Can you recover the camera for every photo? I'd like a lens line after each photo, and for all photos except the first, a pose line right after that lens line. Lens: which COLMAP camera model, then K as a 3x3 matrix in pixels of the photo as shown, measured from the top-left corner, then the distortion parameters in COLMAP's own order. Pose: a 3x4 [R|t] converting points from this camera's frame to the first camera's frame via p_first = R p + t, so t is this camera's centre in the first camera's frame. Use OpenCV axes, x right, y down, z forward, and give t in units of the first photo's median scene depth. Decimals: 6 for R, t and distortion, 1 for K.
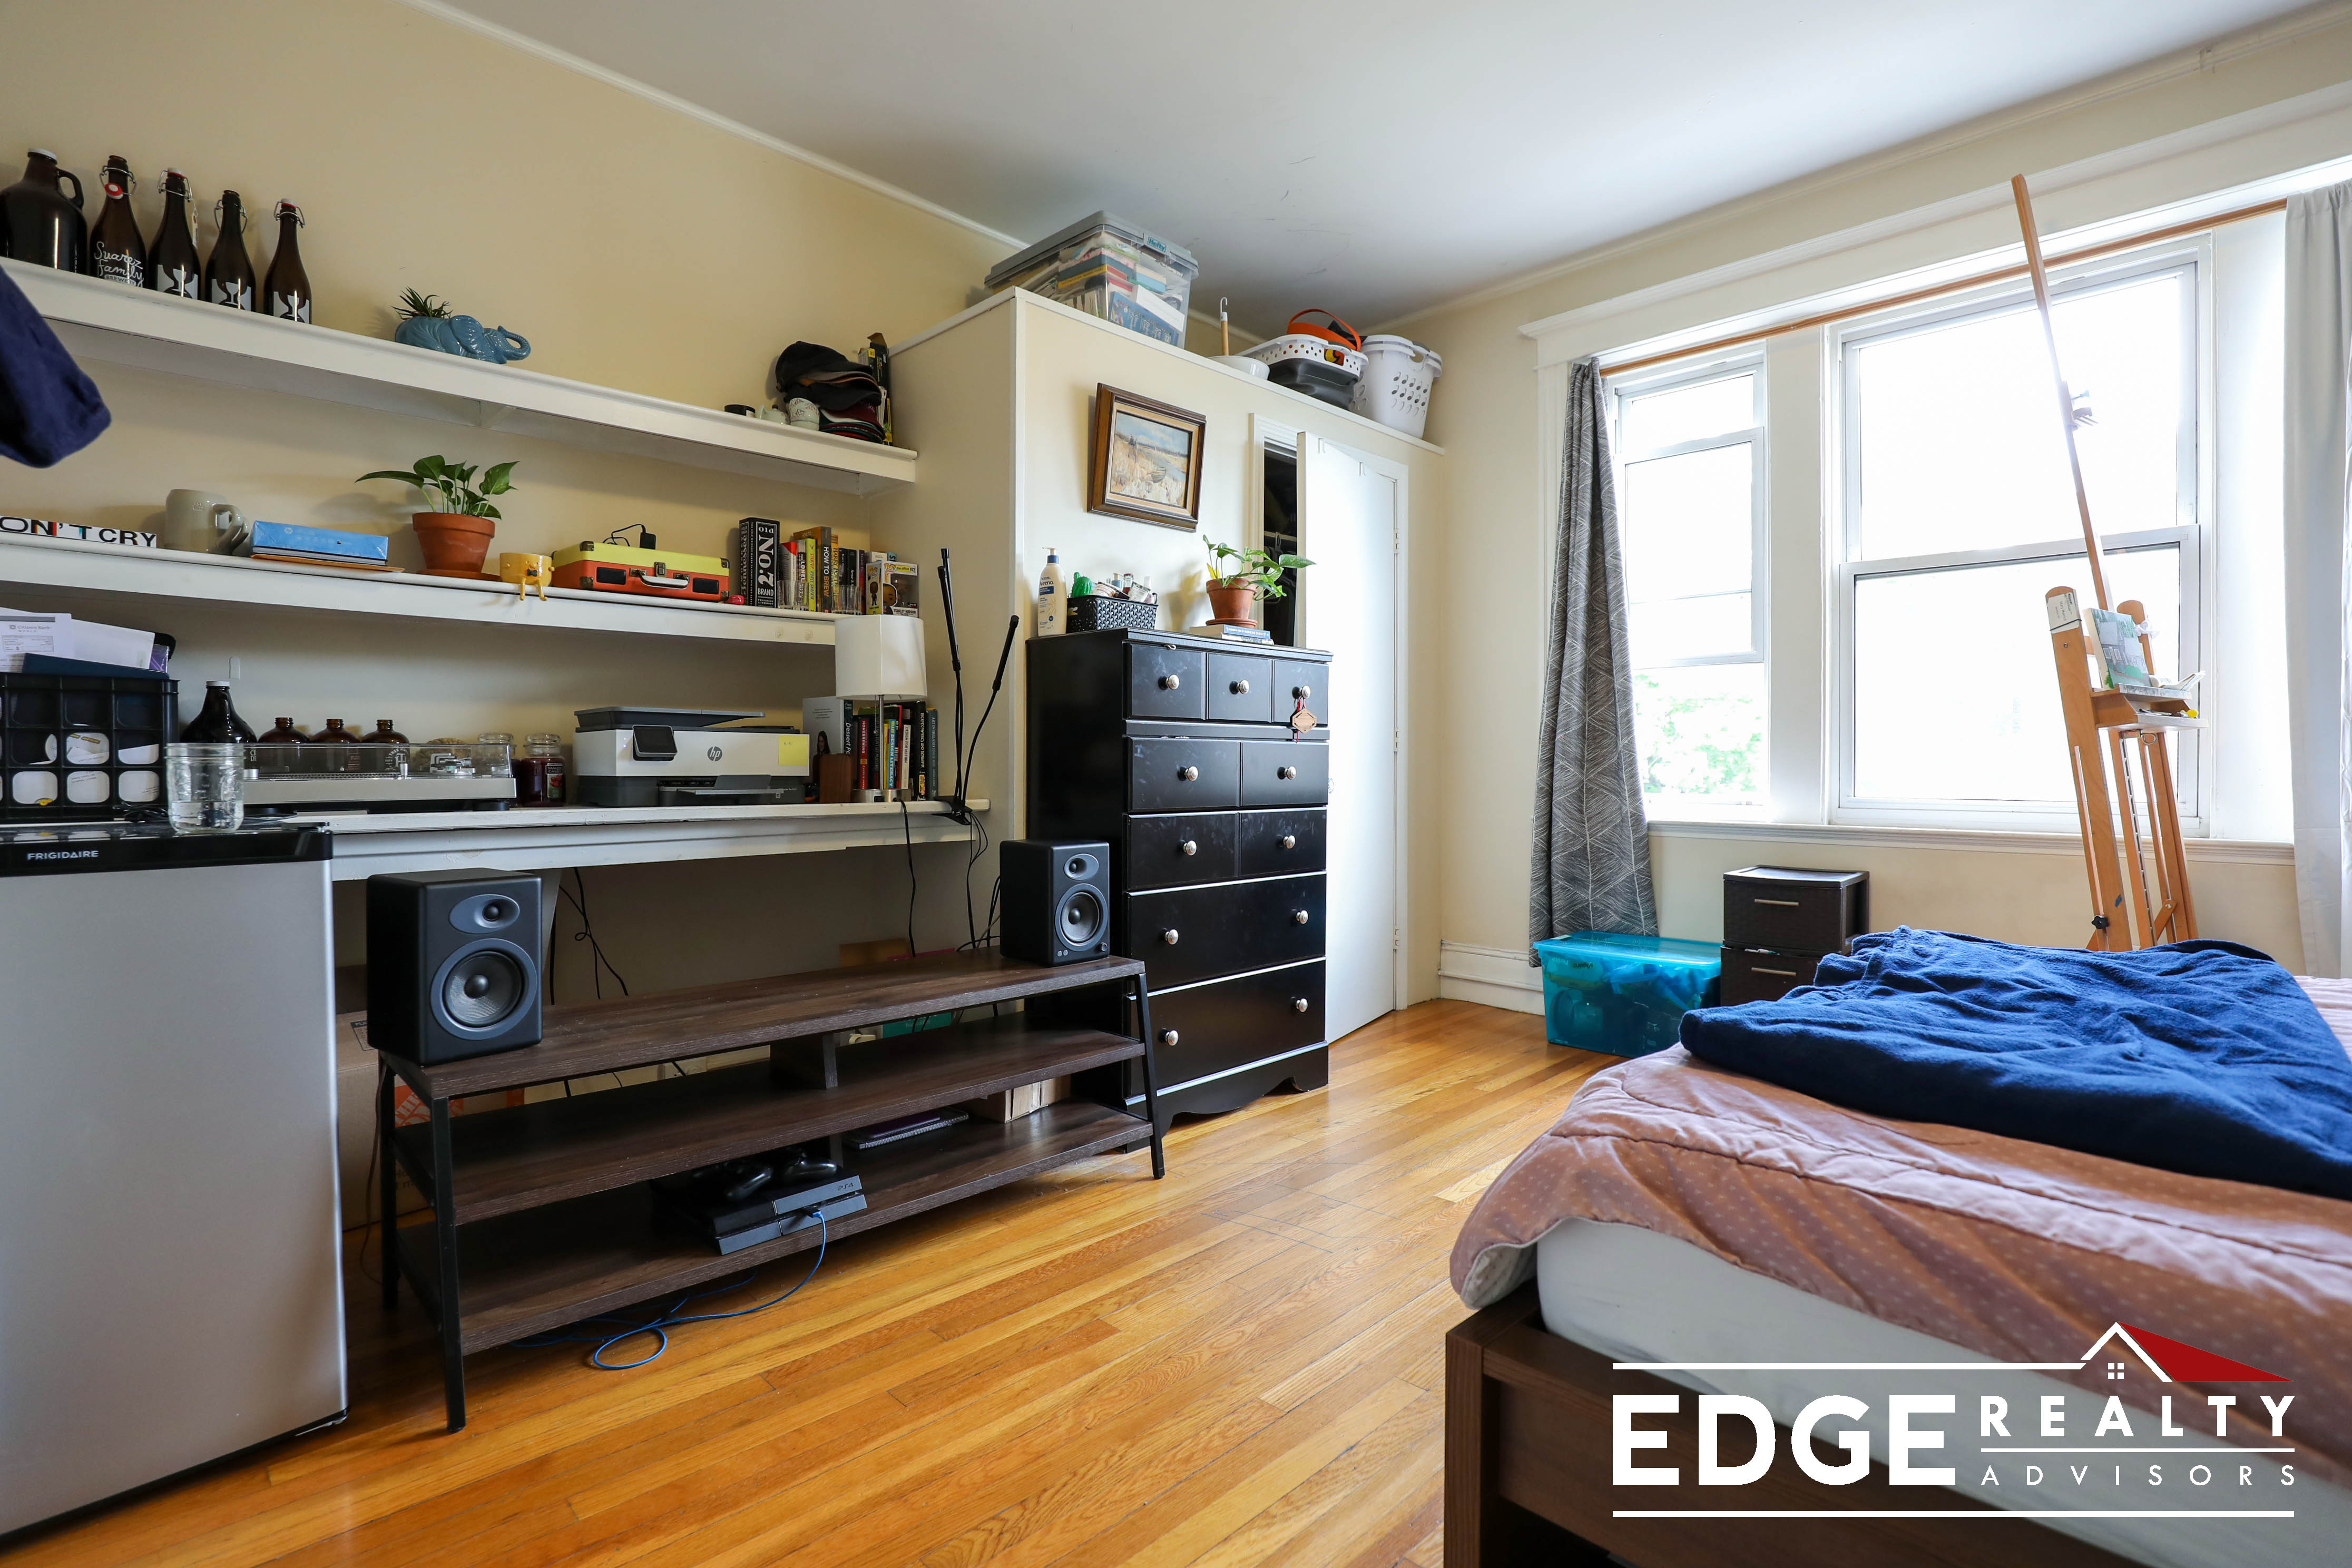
lens RADIAL K [[1099.9, 0, 1180.8], [0, 1099.9, 779.7], [0, 0, 1]] dist [-0.034013, 0.004420]
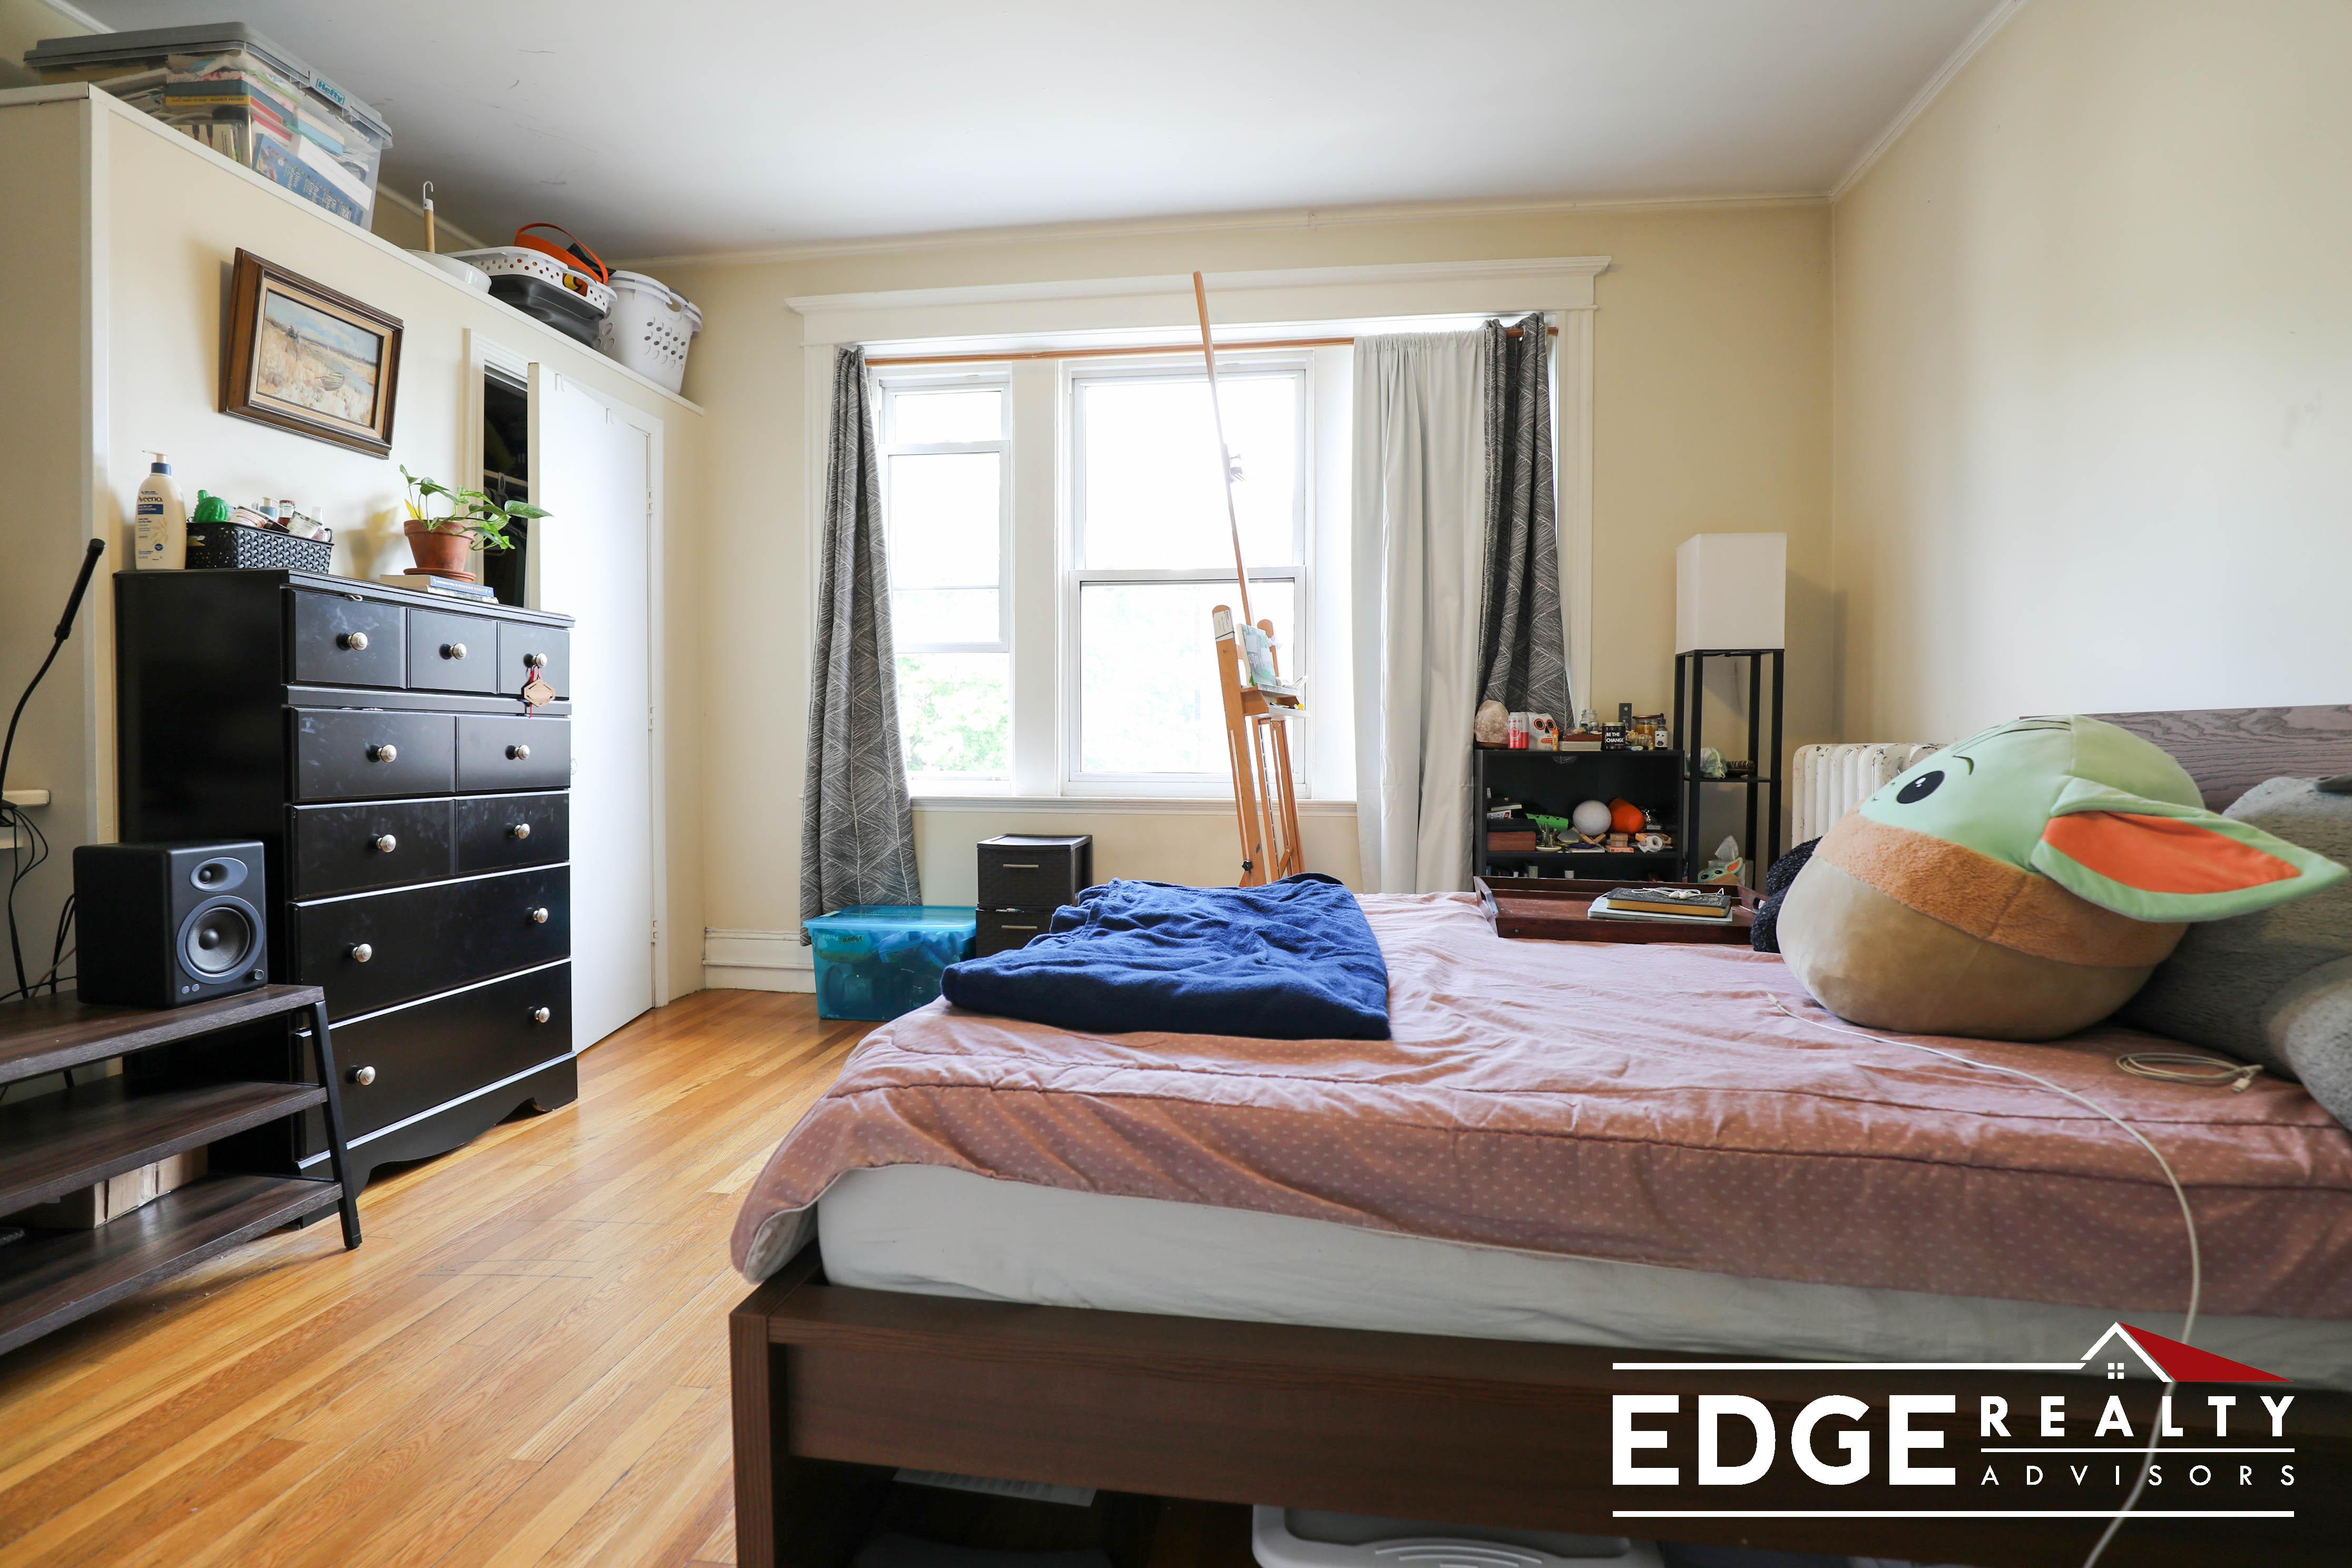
lens RADIAL K [[1099.9, 0, 1192.5], [0, 1099.9, 778.6], [0, 0, 1]] dist [-0.034013, 0.004420]
pose [[0.792827, -0.015886, 0.609240, -0.005660], [0.004785, 0.999792, 0.019843, 0.000336], [-0.609428, -0.012817, 0.792738, -0.012683]]
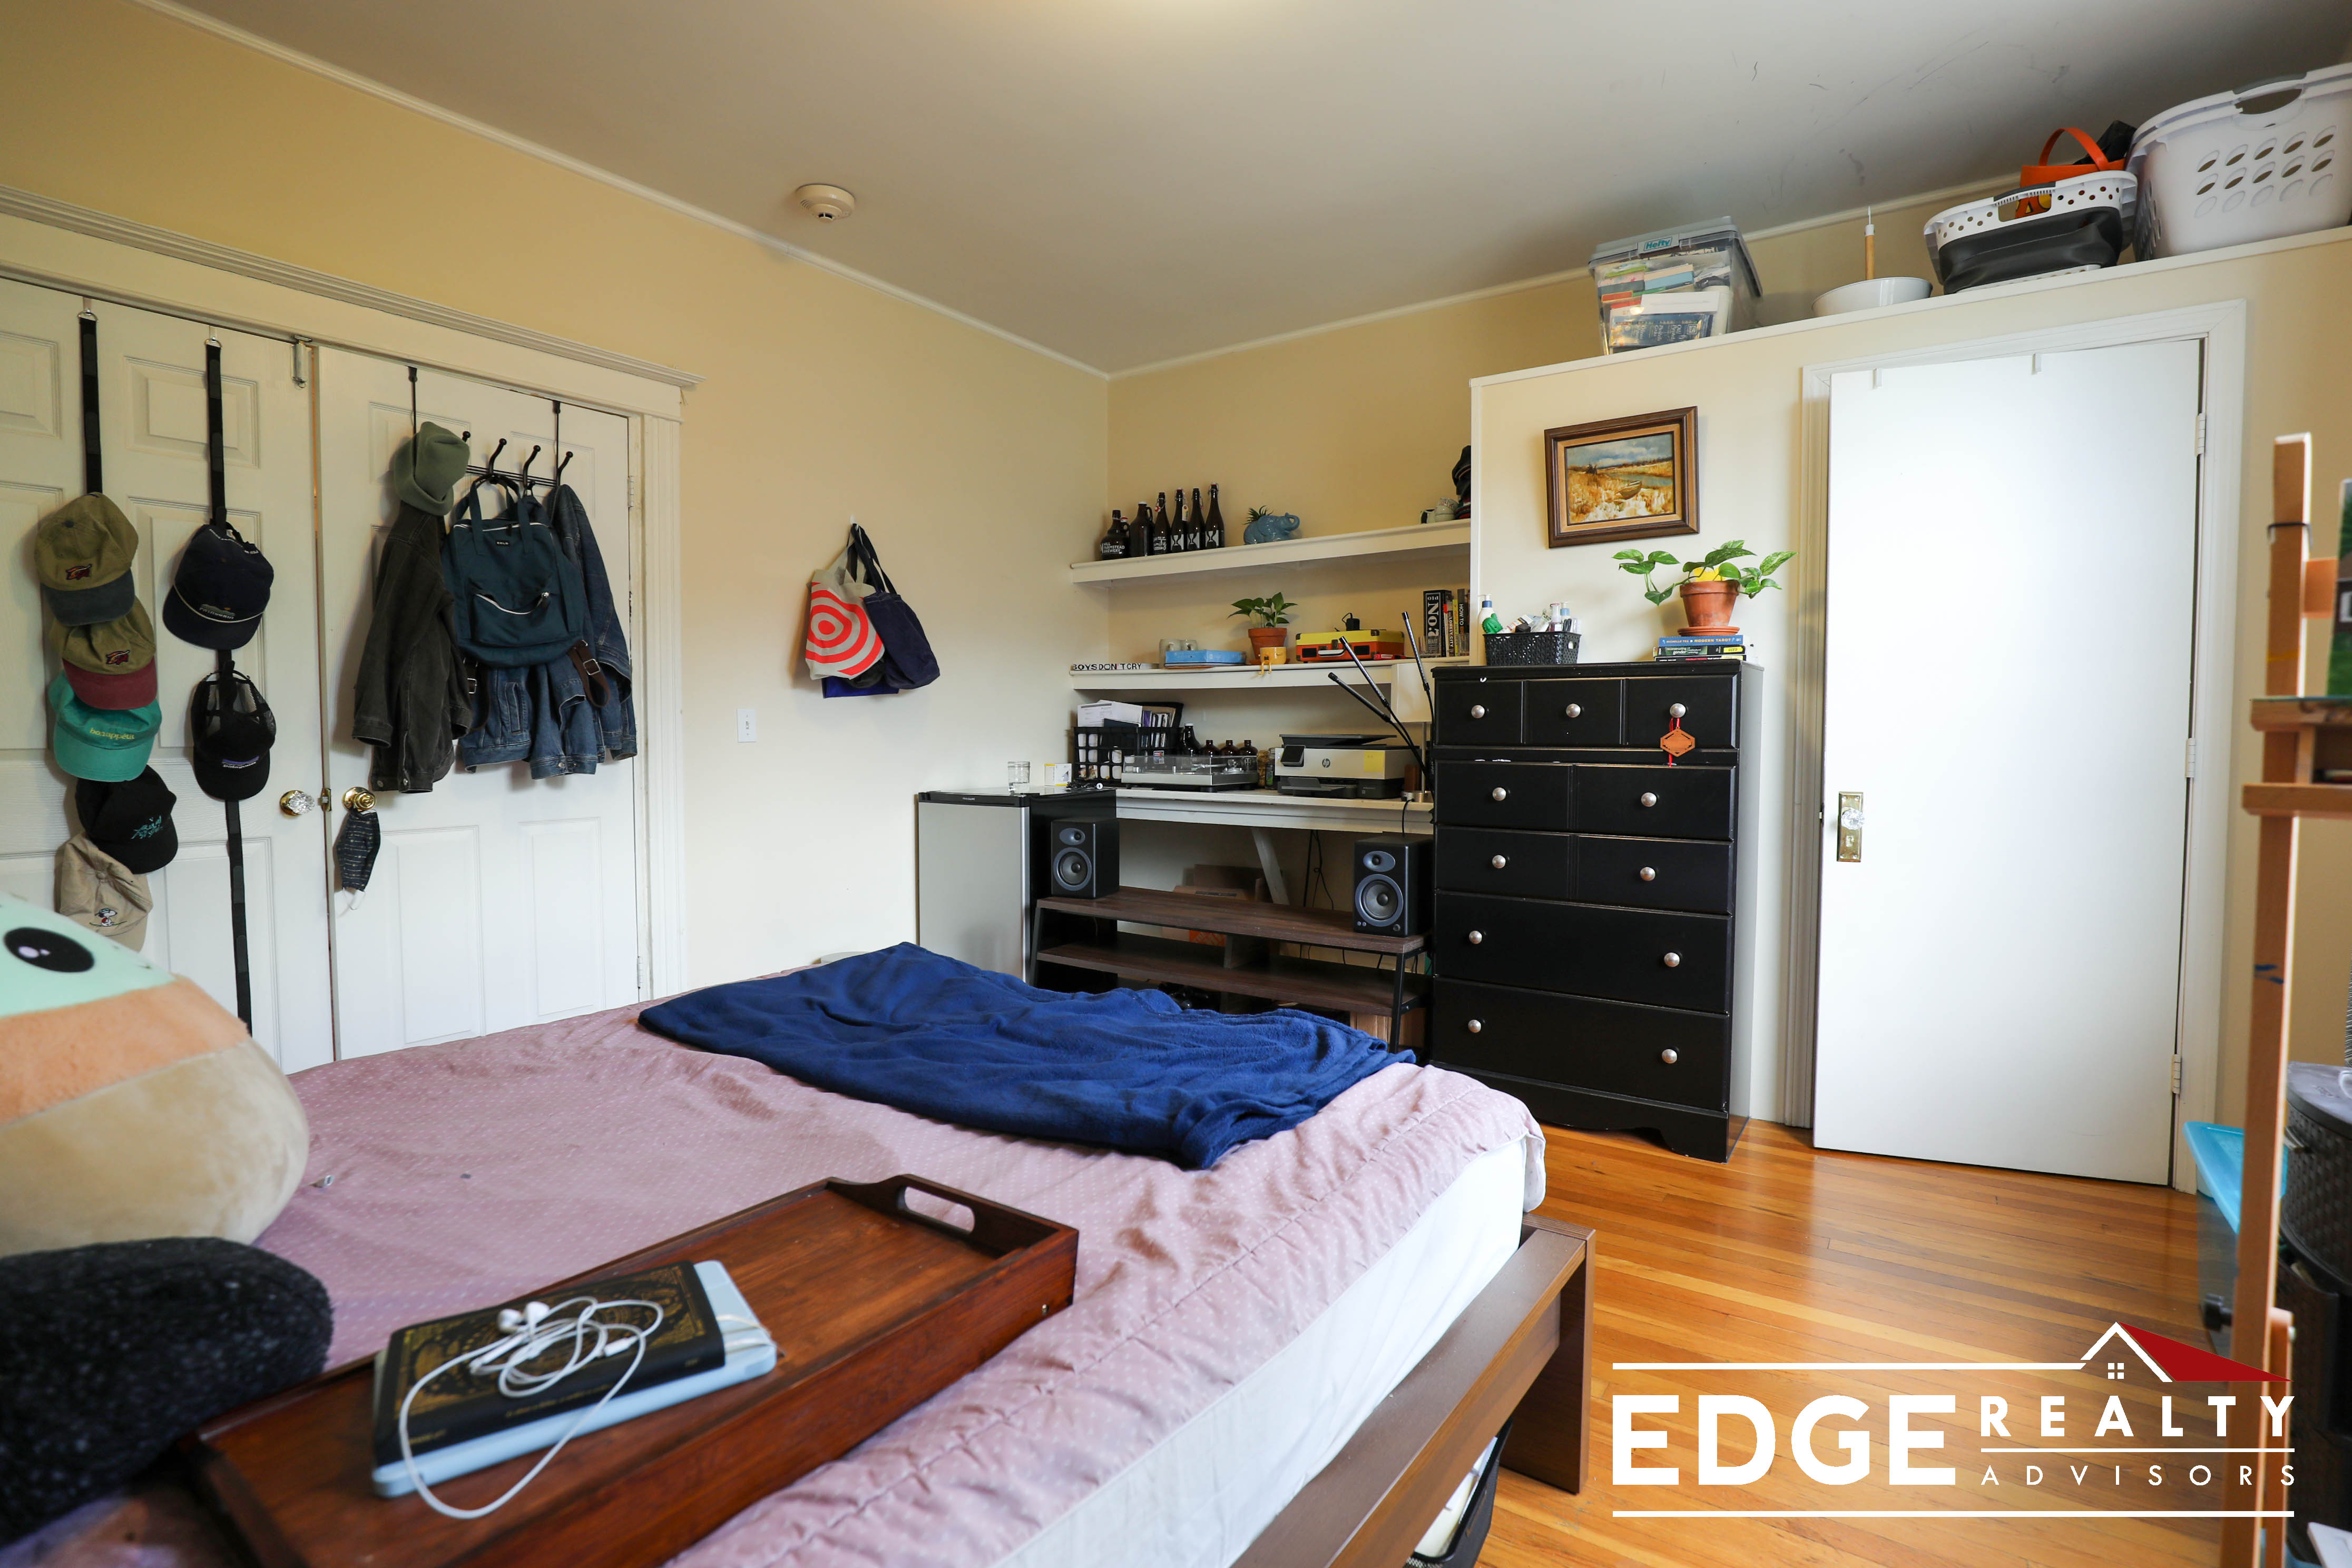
lens RADIAL K [[1099.9, 0, 1174.2], [0, 1099.9, 782.2], [0, 0, 1]] dist [-0.034013, 0.004420]
pose [[0.162095, 0.046620, -0.985673, 1.080290], [-0.016902, 0.998868, 0.044465, -0.062187], [0.986630, 0.009453, 0.162700, 0.525516]]
